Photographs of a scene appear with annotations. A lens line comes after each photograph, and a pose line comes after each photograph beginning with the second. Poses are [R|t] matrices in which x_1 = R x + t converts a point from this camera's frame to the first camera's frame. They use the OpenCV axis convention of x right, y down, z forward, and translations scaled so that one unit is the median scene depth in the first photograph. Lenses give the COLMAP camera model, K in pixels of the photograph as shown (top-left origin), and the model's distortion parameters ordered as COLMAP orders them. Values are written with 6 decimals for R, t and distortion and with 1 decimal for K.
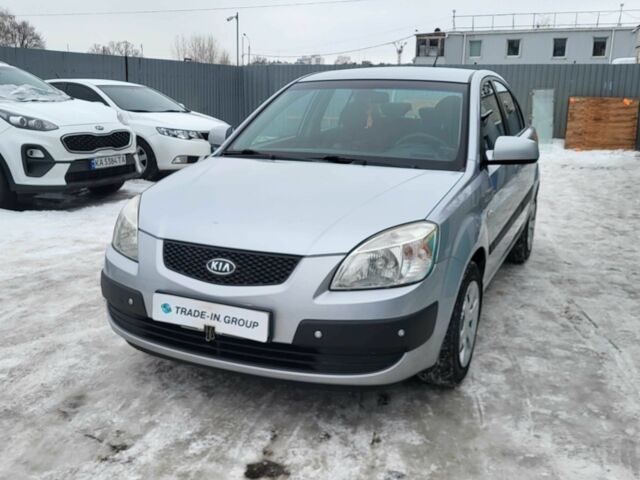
lens RADIAL K [[659.8, 0, 320.0], [0, 659.8, 240.0], [0, 0, 1]] dist [0.039117, 0.001256]
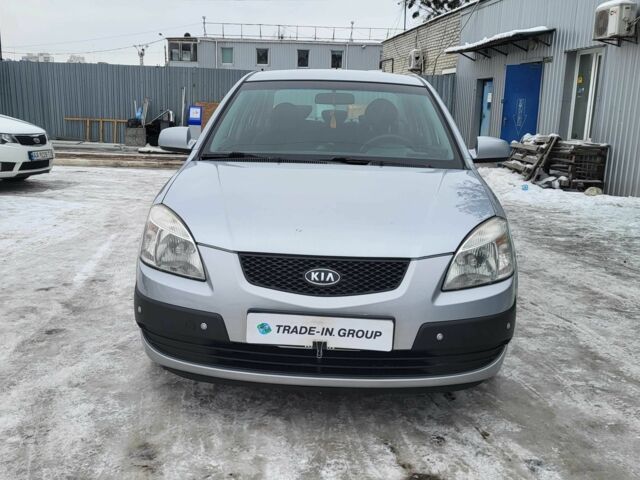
lens RADIAL K [[649.0, 0, 316.5], [0, 649.0, 240.7], [0, 0, 1]] dist [0.051113, 0.004850]
pose [[0.926867, -0.064042, 0.369886, -0.476259], [0.065083, 0.997833, 0.009677, -0.019413], [-0.369704, 0.015104, 0.929027, 0.147656]]
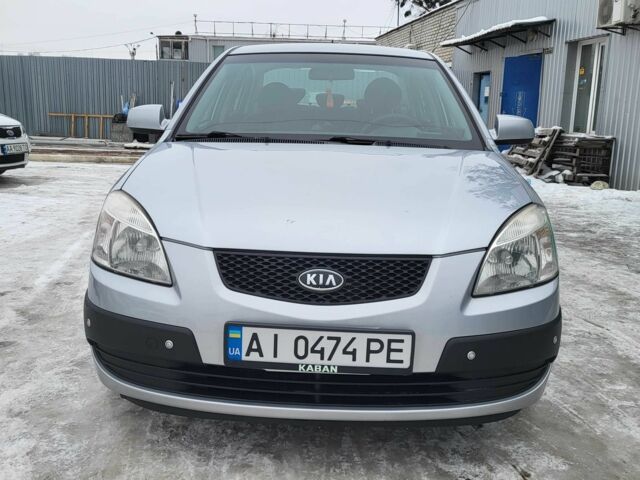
lens RADIAL K [[645.0, 0, 320.0], [0, 645.0, 240.0], [0, 0, 1]] dist [0.040341, -0.007028]
pose [[0.920540, -0.069313, 0.384450, -0.407179], [0.070655, 0.997444, 0.010654, -0.010722], [-0.384206, 0.017356, 0.923084, 0.332190]]
